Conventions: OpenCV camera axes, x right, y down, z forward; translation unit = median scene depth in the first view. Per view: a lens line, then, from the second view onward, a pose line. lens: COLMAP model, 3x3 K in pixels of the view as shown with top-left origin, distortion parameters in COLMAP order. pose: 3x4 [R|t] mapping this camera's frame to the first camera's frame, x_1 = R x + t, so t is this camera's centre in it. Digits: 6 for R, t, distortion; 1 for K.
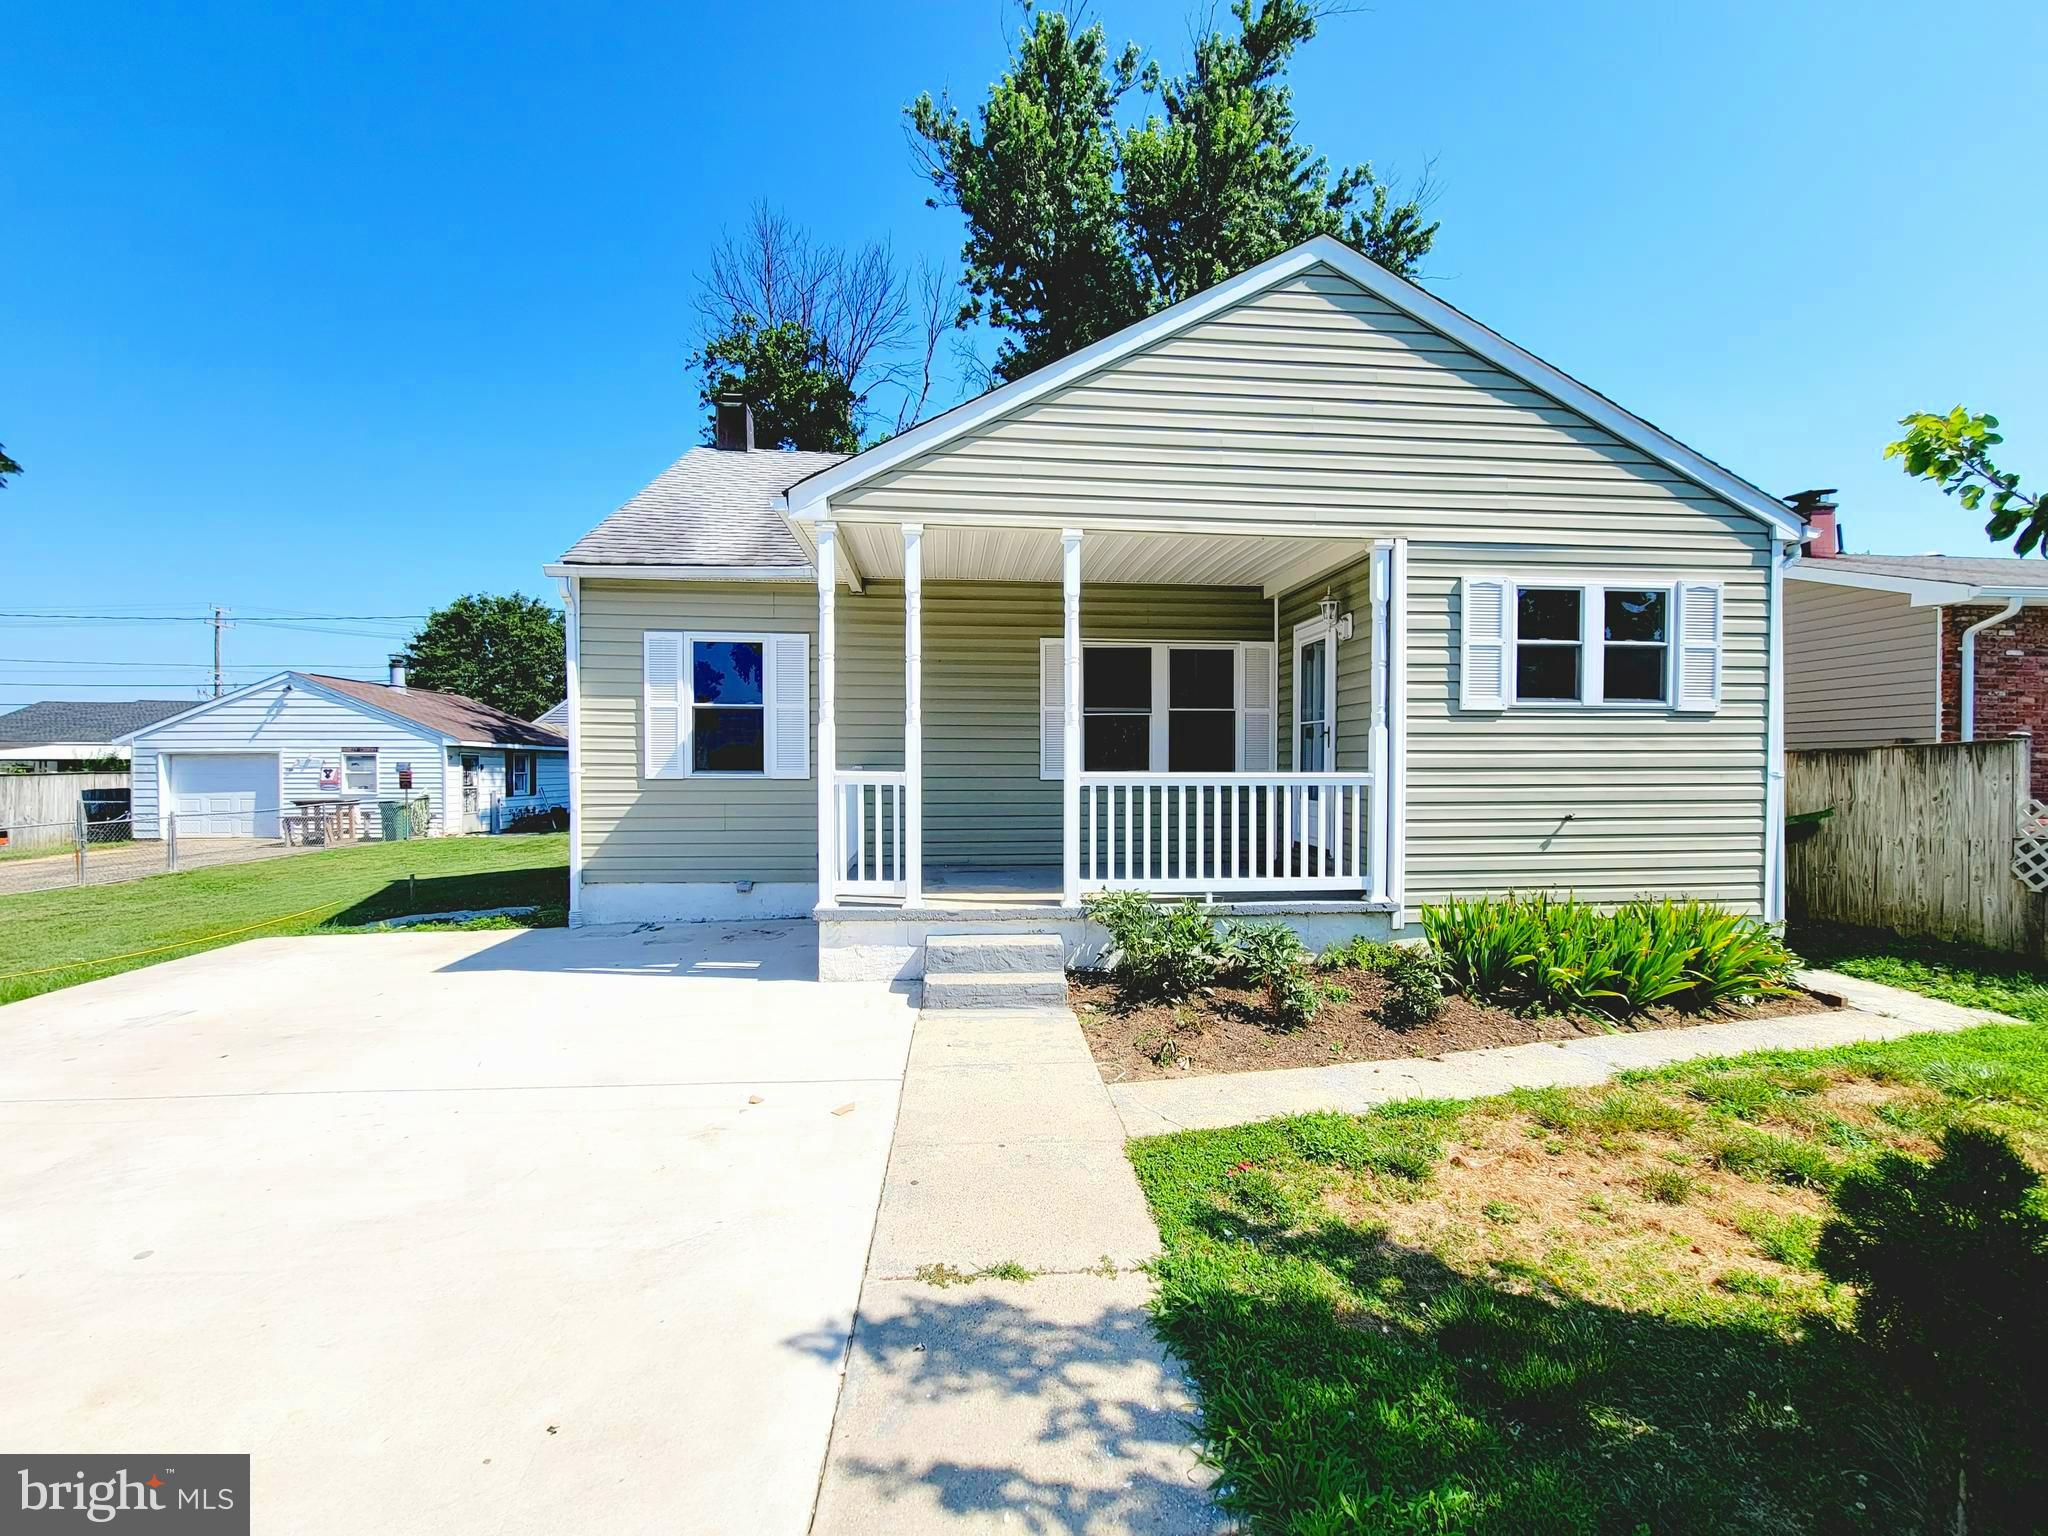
lens RADIAL K [[836.5, 0, 1026.7], [0, 836.5, 783.2], [0, 0, 1]] dist [-0.004221, 0.000440]
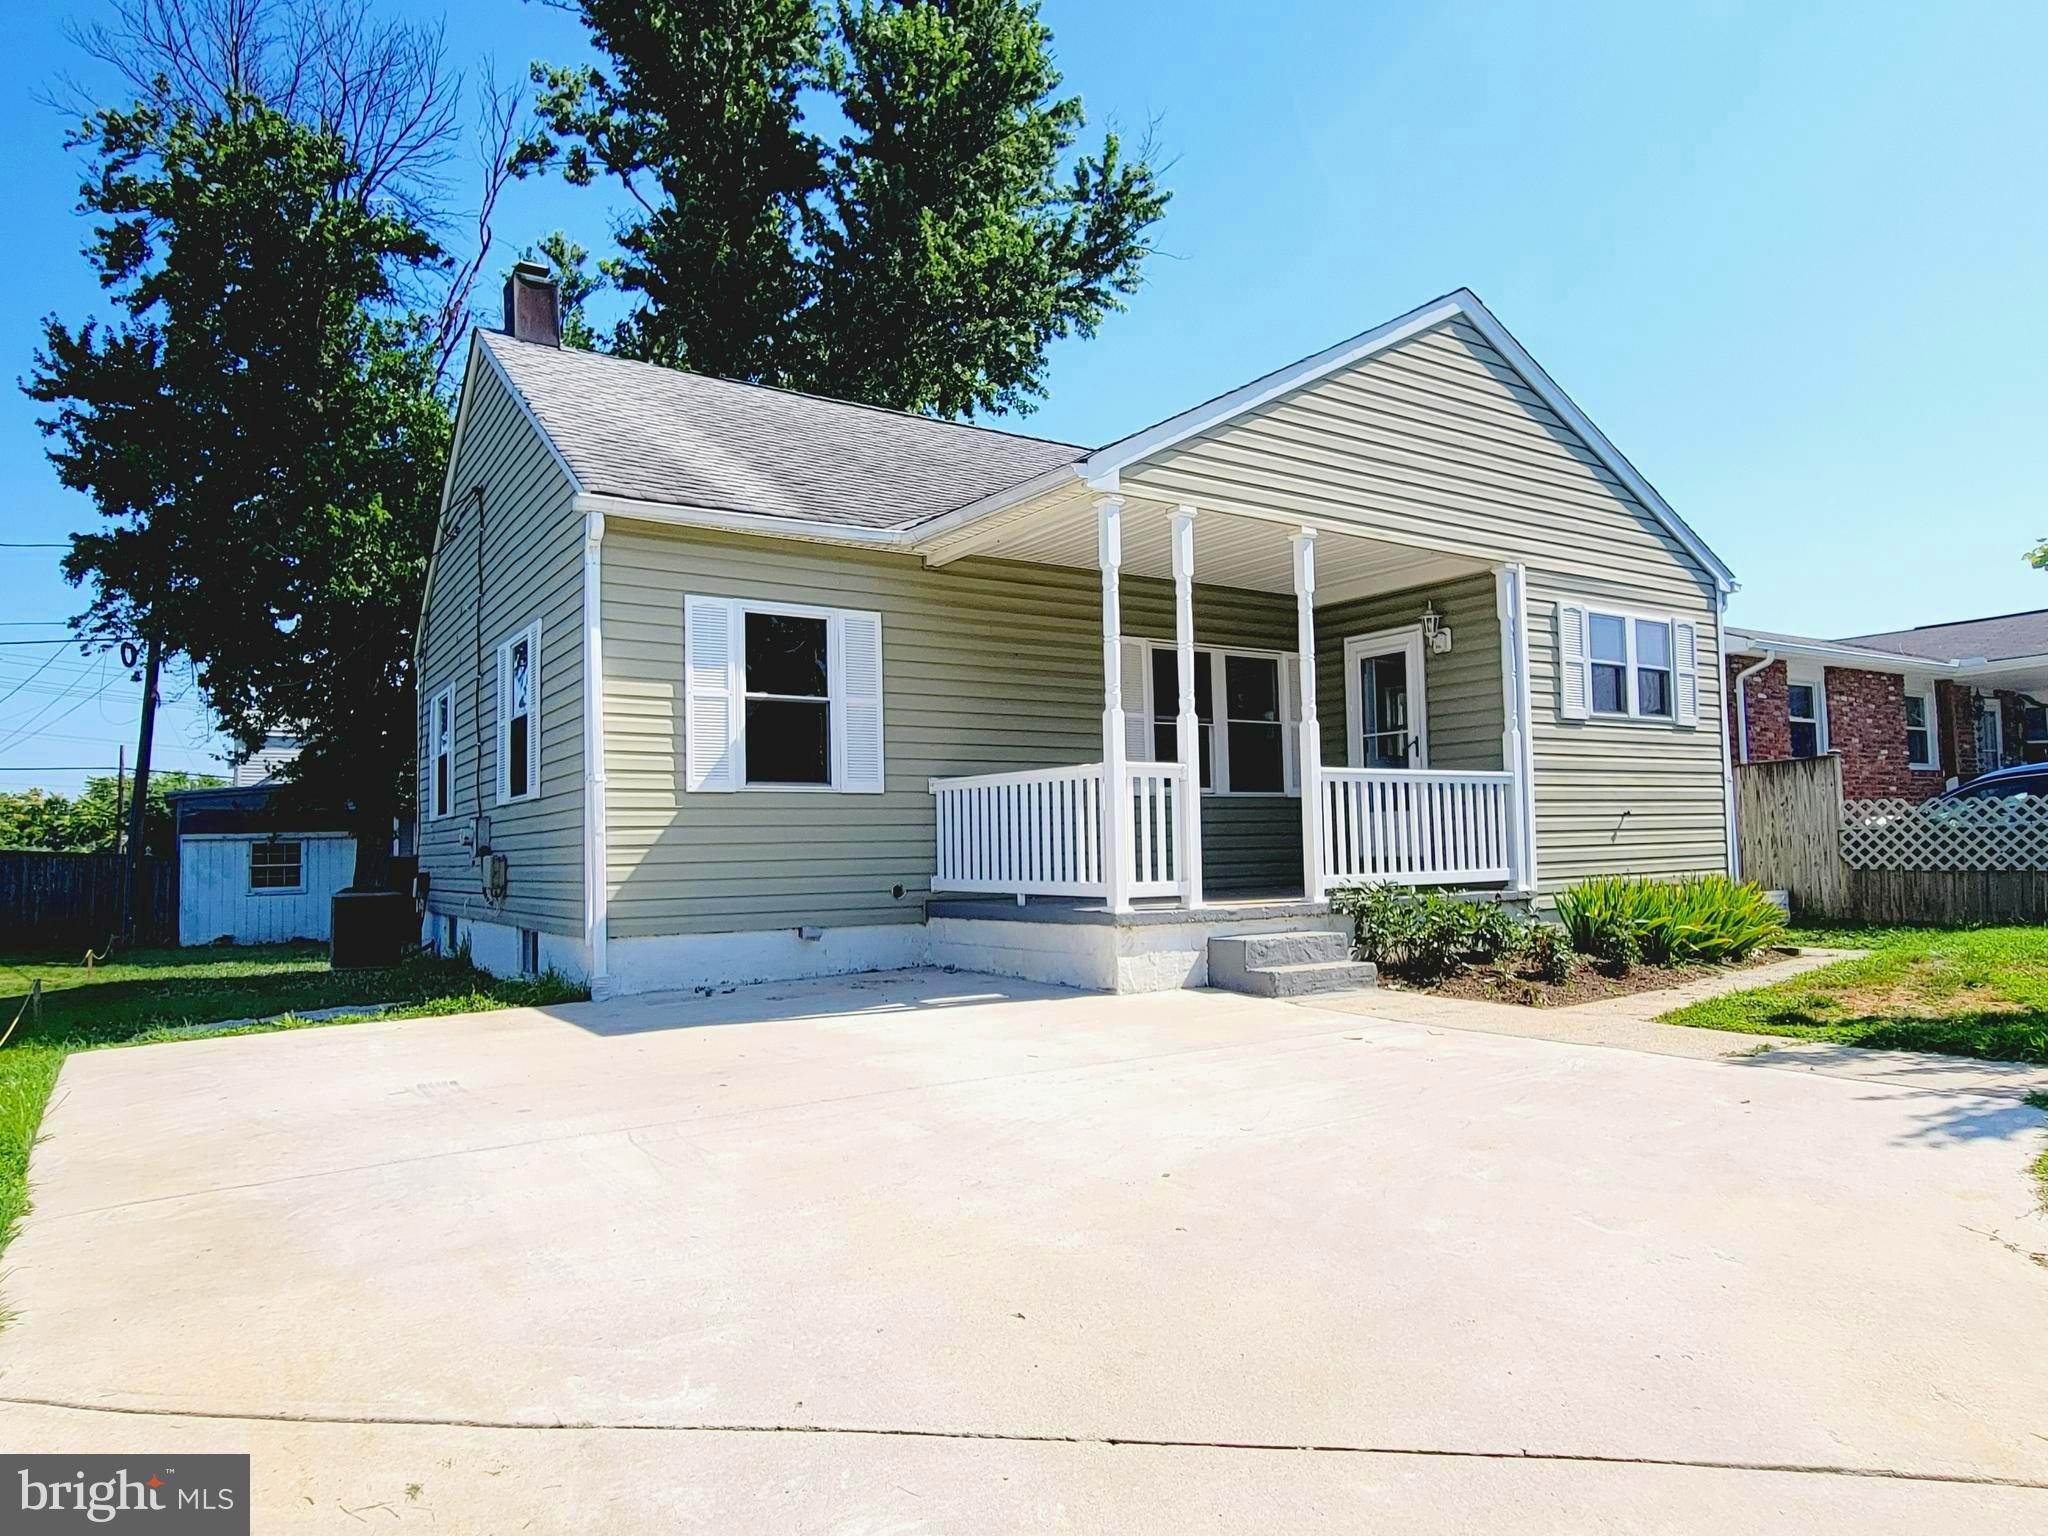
lens RADIAL K [[1283.7, 0, 984.4], [0, 1283.7, 796.5], [0, 0, 1]] dist [0.002324, -0.005353]
pose [[0.884043, 0.001468, 0.467403, -0.961525], [0.030958, 0.997615, -0.061686, 0.099015], [-0.466379, 0.069003, 0.881890, -0.156781]]
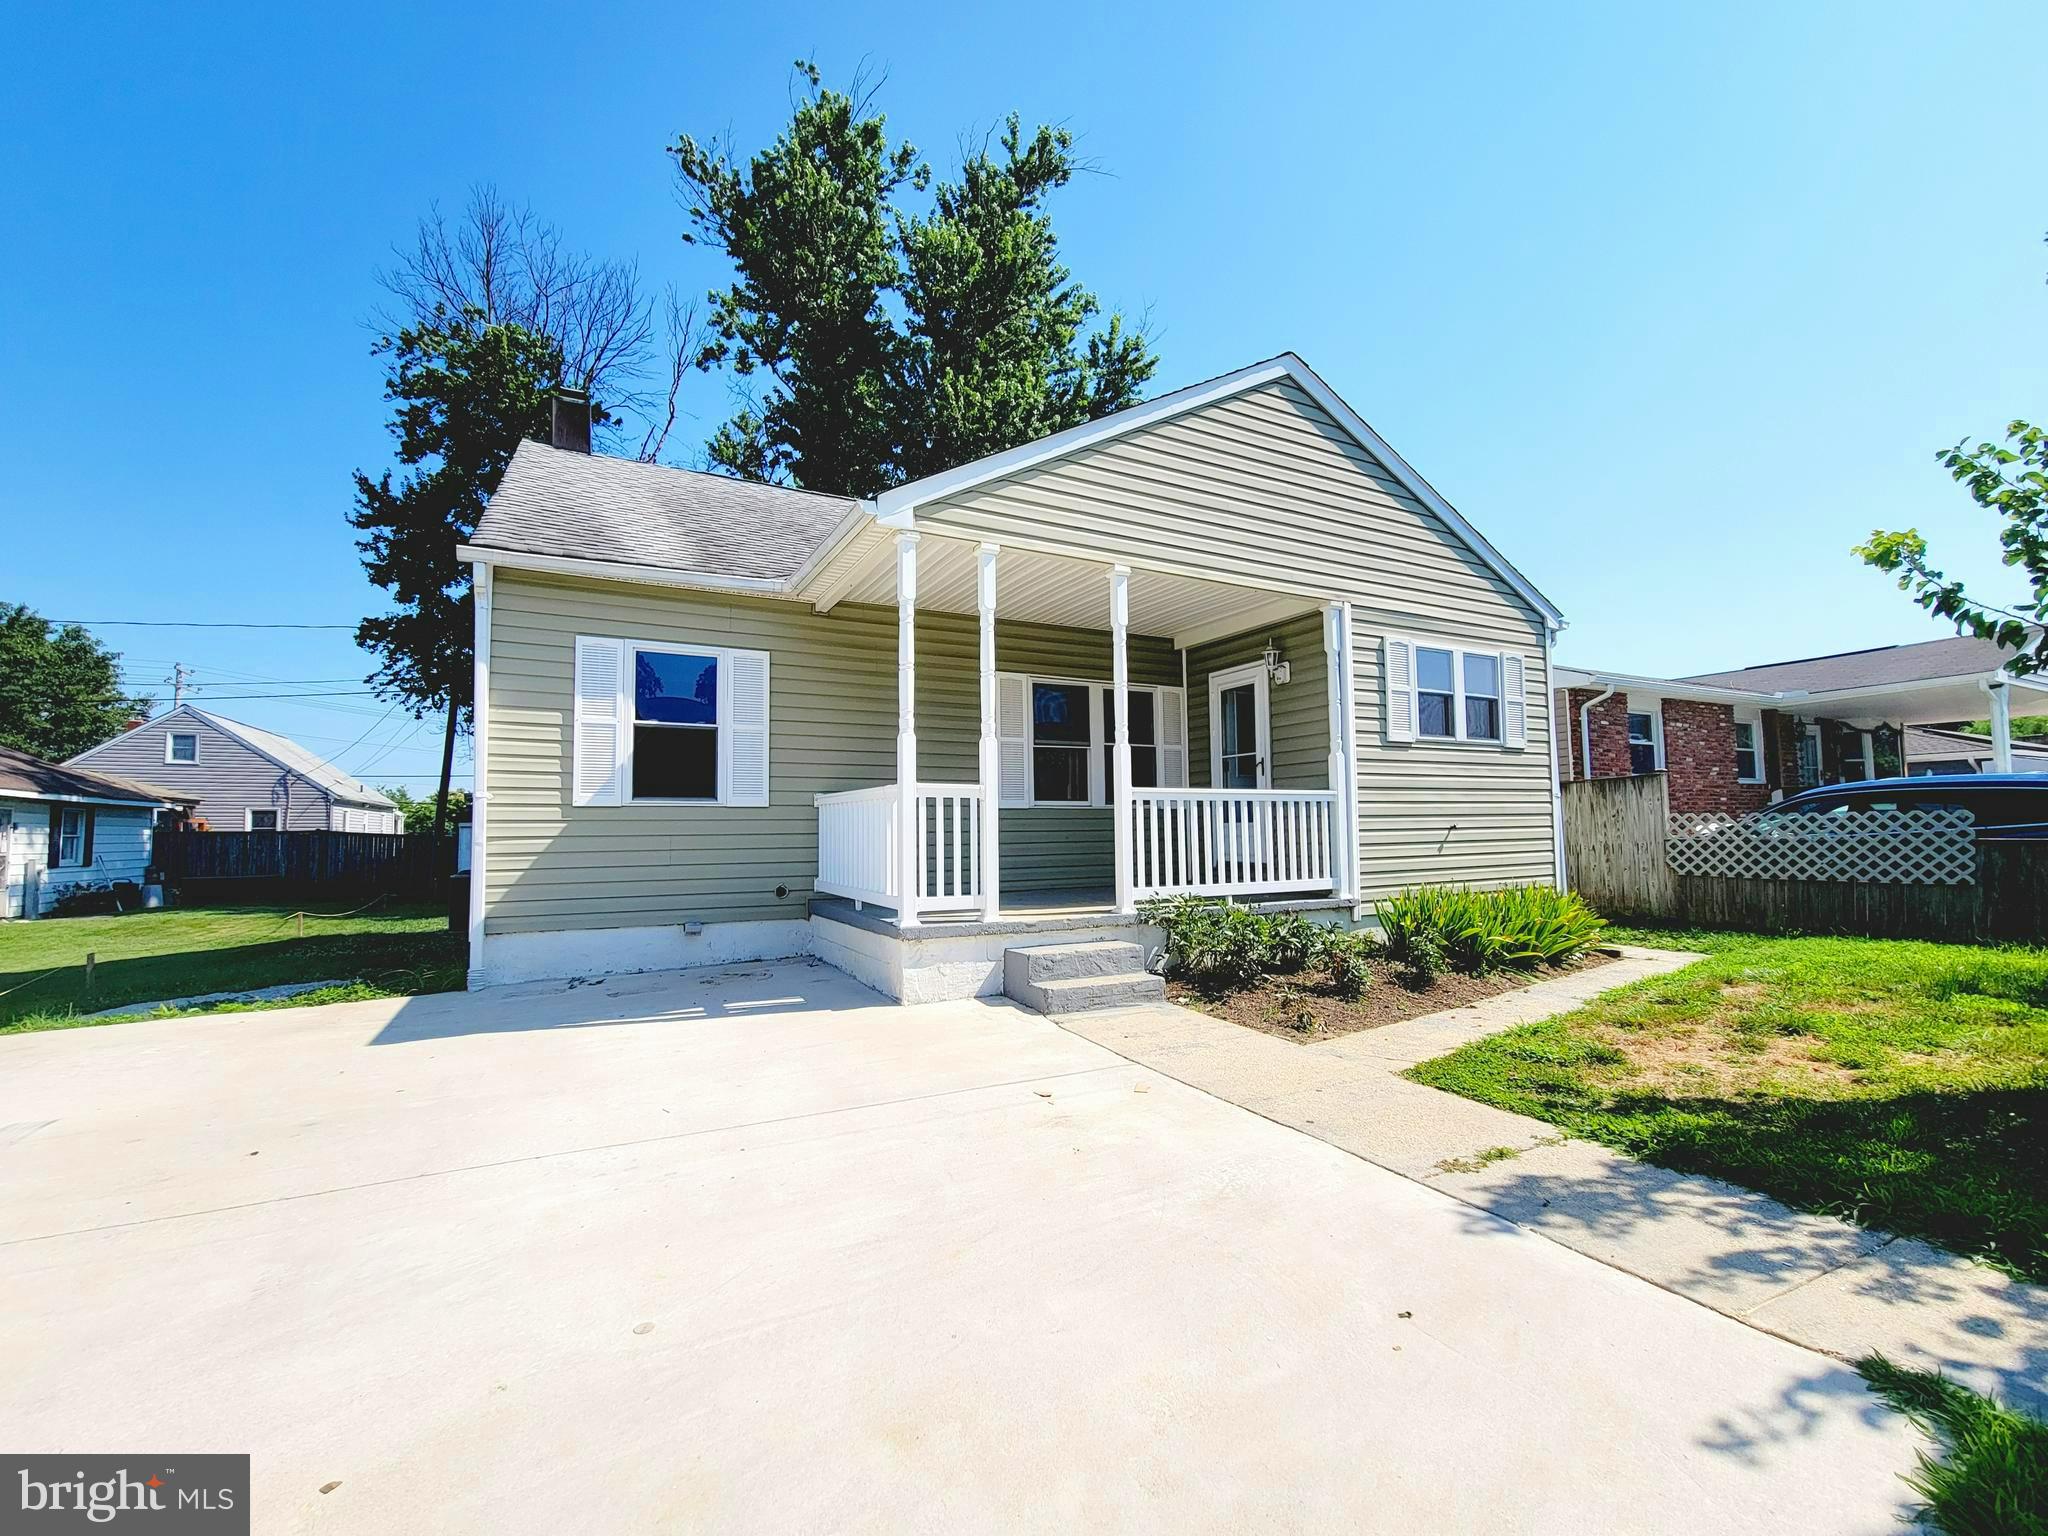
lens RADIAL K [[836.5, 0, 1005.3], [0, 836.5, 789.7], [0, 0, 1]] dist [-0.004221, 0.000440]
pose [[0.927734, 0.007448, 0.373168, -0.466126], [0.019694, 0.997431, -0.068870, 0.057855], [-0.372722, 0.071242, 0.925204, 0.060979]]
